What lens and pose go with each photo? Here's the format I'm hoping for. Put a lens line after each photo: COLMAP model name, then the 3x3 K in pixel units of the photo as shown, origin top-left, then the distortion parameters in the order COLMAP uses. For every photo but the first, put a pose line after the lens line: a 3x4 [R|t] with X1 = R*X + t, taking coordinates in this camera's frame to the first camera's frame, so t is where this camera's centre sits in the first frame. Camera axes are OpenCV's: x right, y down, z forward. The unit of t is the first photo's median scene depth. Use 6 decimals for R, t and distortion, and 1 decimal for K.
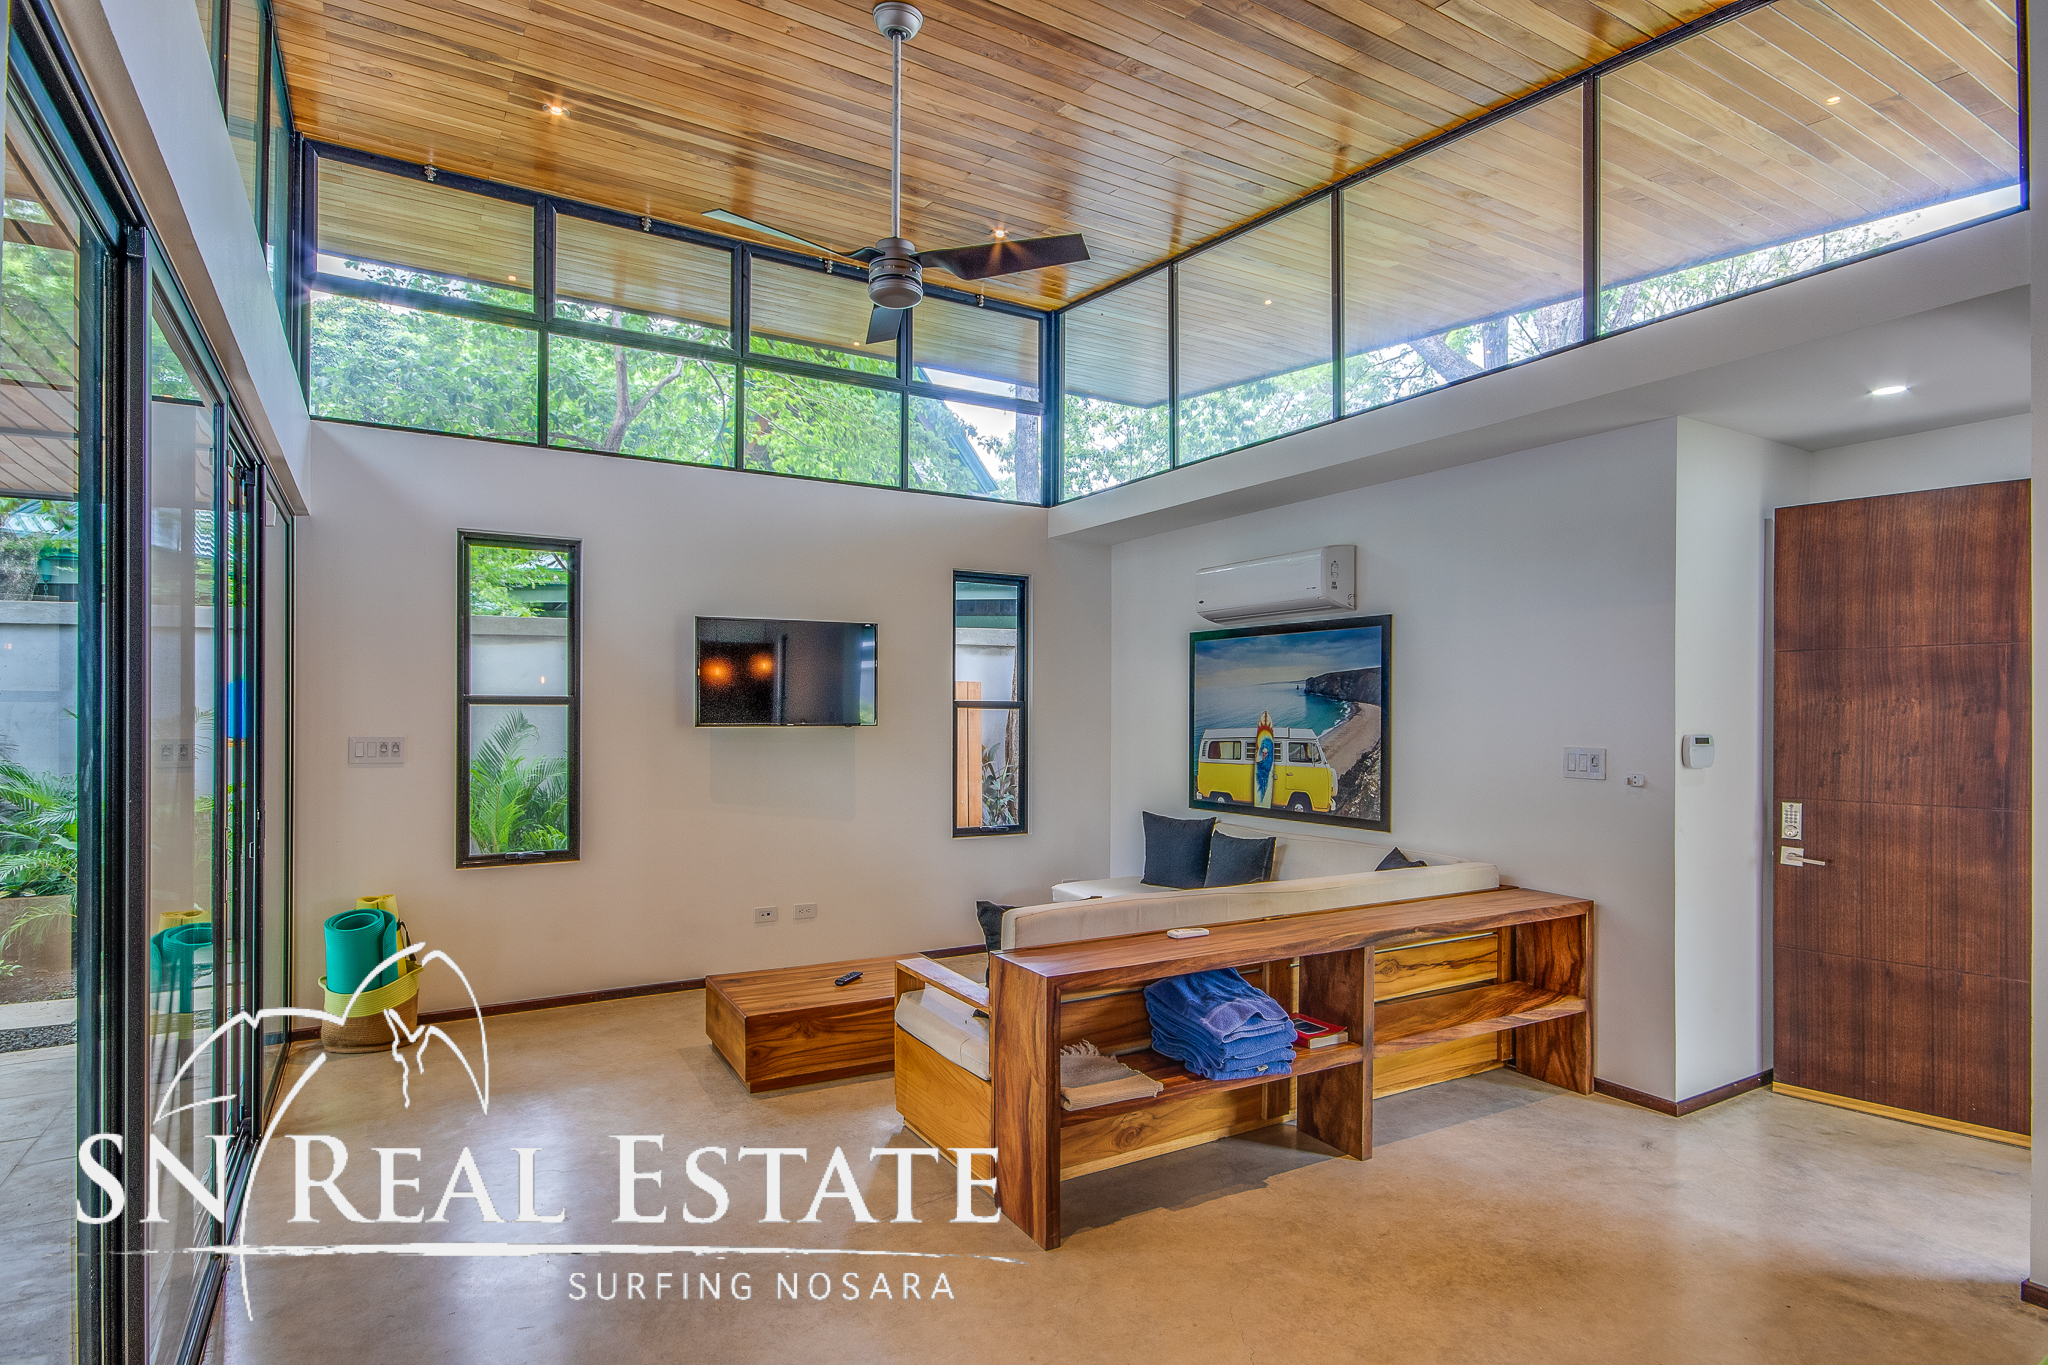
lens RADIAL K [[1064.8, 0, 1026.7], [0, 1064.8, 706.5], [0, 0, 1]] dist [0.003529, 0.002522]
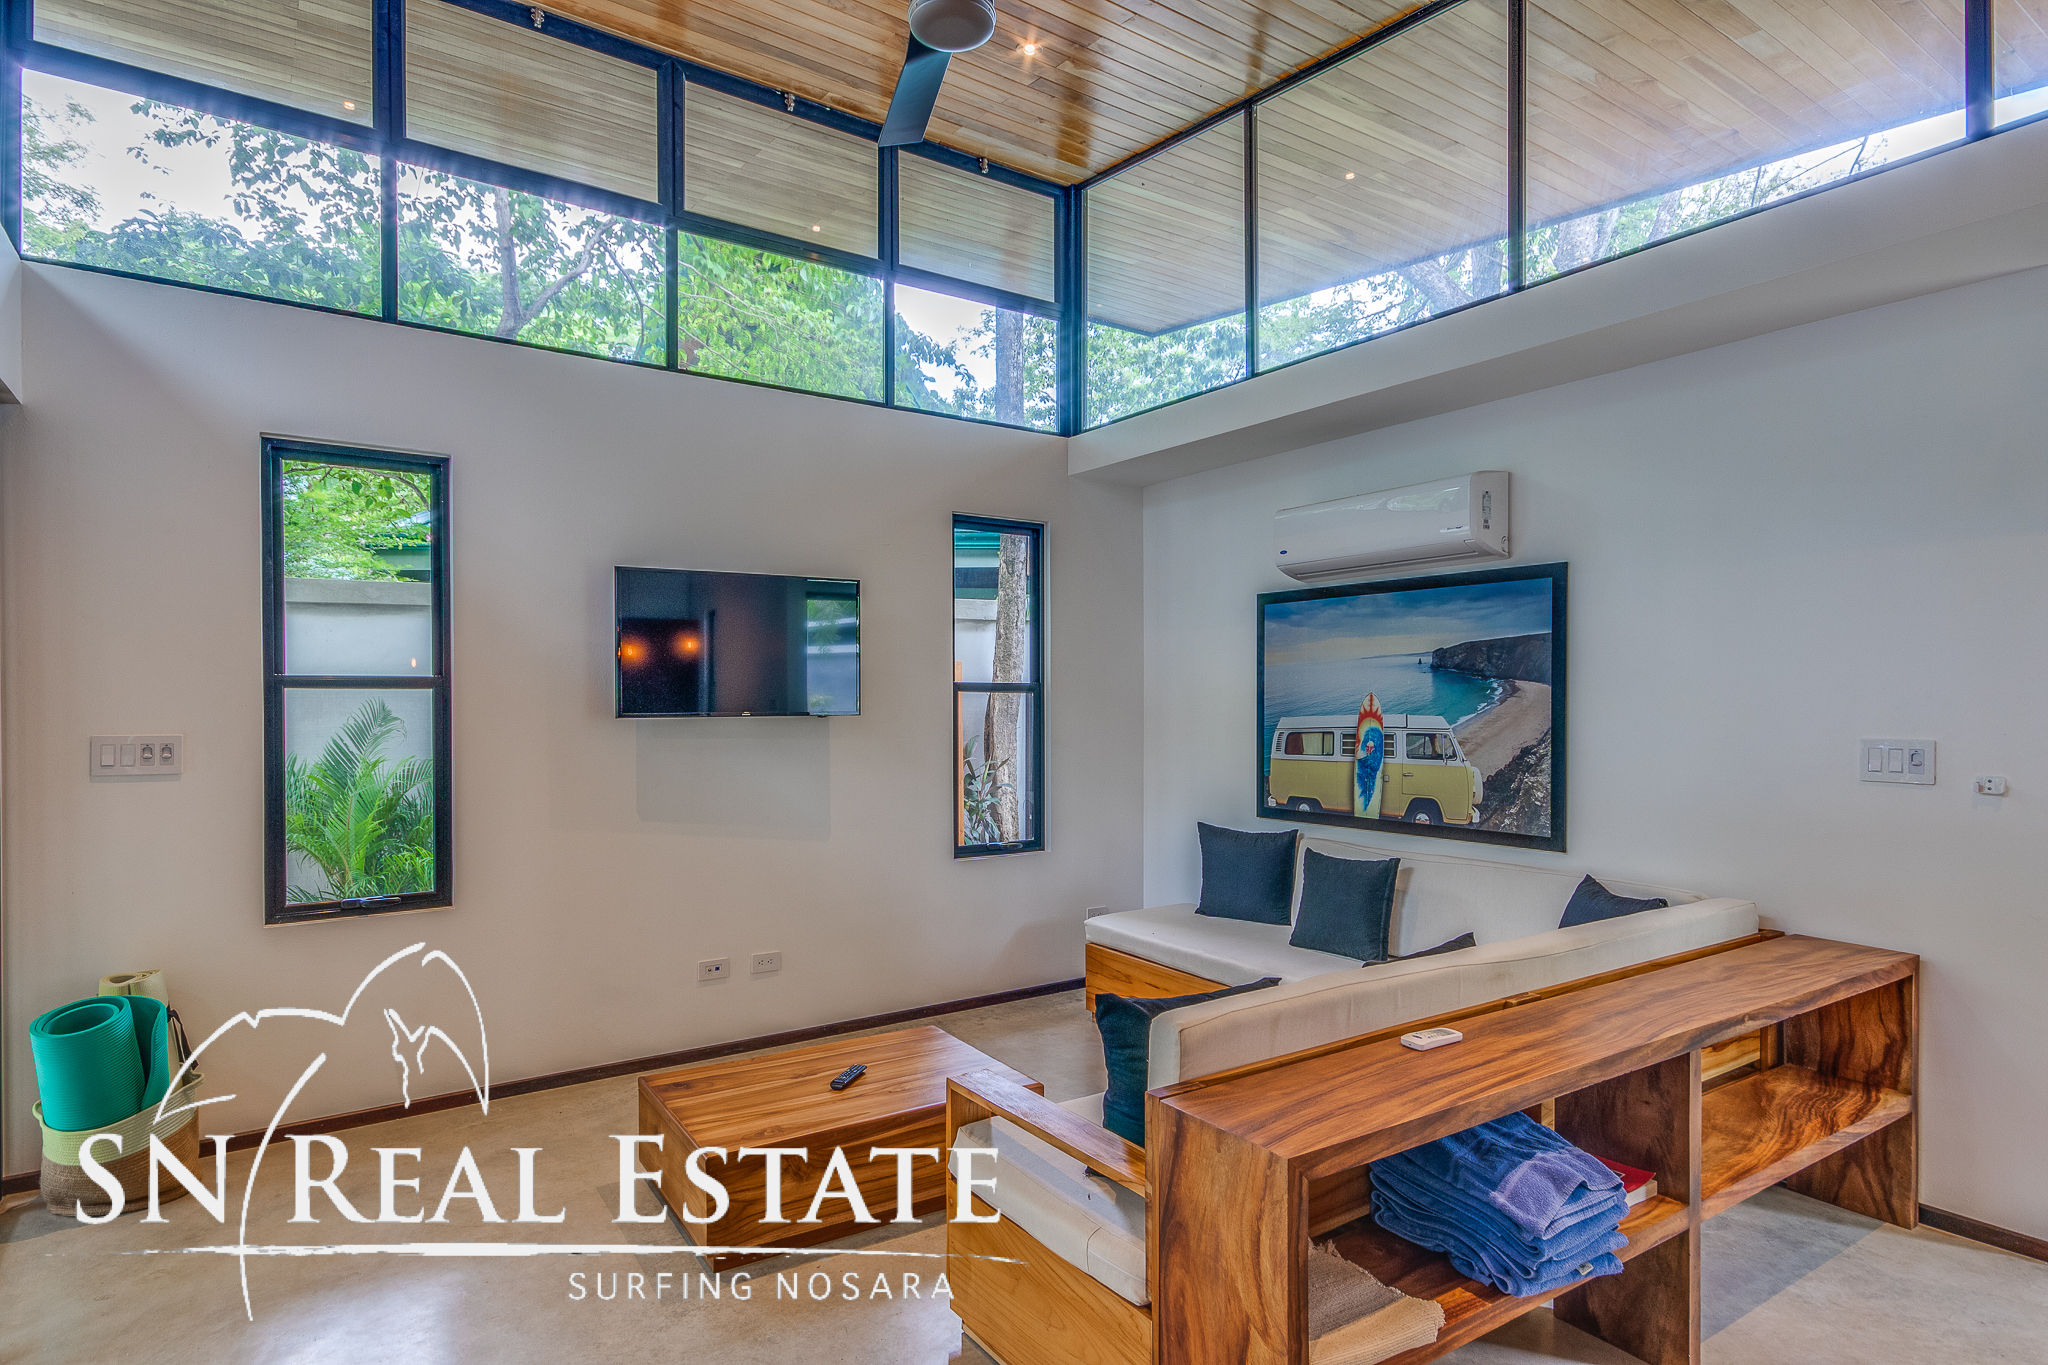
lens RADIAL K [[1105.1, 0, 1027.4], [0, 1105.1, 705.5], [0, 0, 1]] dist [0.012853, 0.000806]
pose [[0.997615, -0.005664, 0.068794, -0.084038], [0.004982, 0.999937, 0.010092, 0.004343], [-0.068847, -0.009725, 0.997580, 0.230244]]
